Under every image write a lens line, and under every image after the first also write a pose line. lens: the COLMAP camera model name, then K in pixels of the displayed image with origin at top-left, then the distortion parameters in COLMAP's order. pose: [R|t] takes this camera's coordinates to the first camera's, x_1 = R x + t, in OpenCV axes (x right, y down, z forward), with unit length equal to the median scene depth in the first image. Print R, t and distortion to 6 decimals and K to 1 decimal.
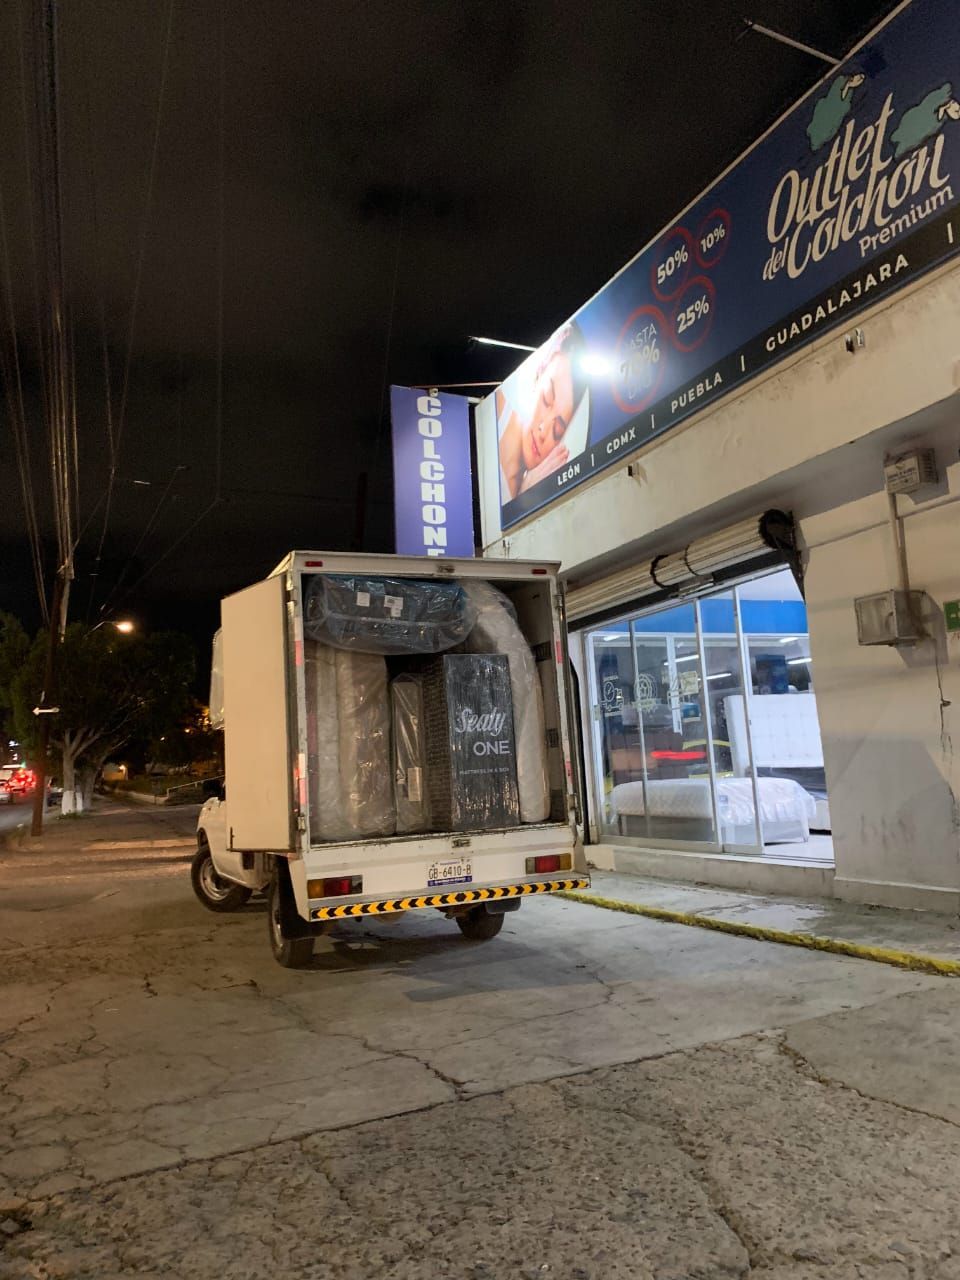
lens RADIAL K [[934.4, 0, 480.0], [0, 934.4, 640.0], [0, 0, 1]] dist [0.060878, -0.182126]
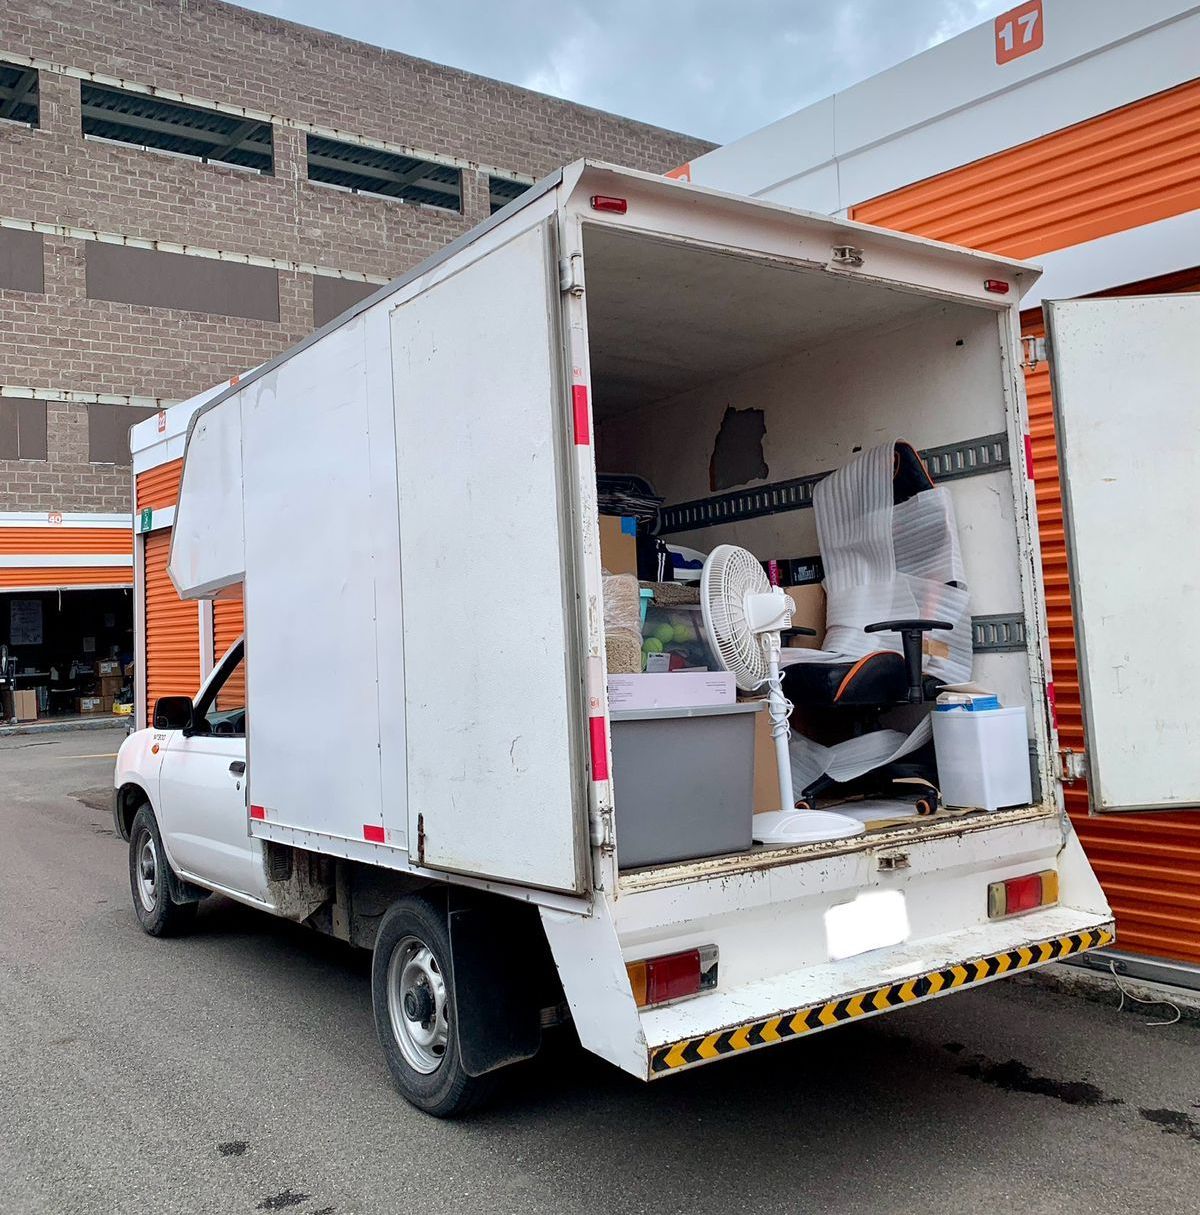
lens RADIAL K [[1190.8, 0, 541.8], [0, 1190.8, 533.8], [0, 0, 1]] dist [-0.007559, -0.075114]
pose [[0.987029, 0.033533, 0.157001, -0.285380], [-0.036537, 0.999200, 0.016282, 0.057446], [-0.156330, -0.021807, 0.987464, 0.473269]]
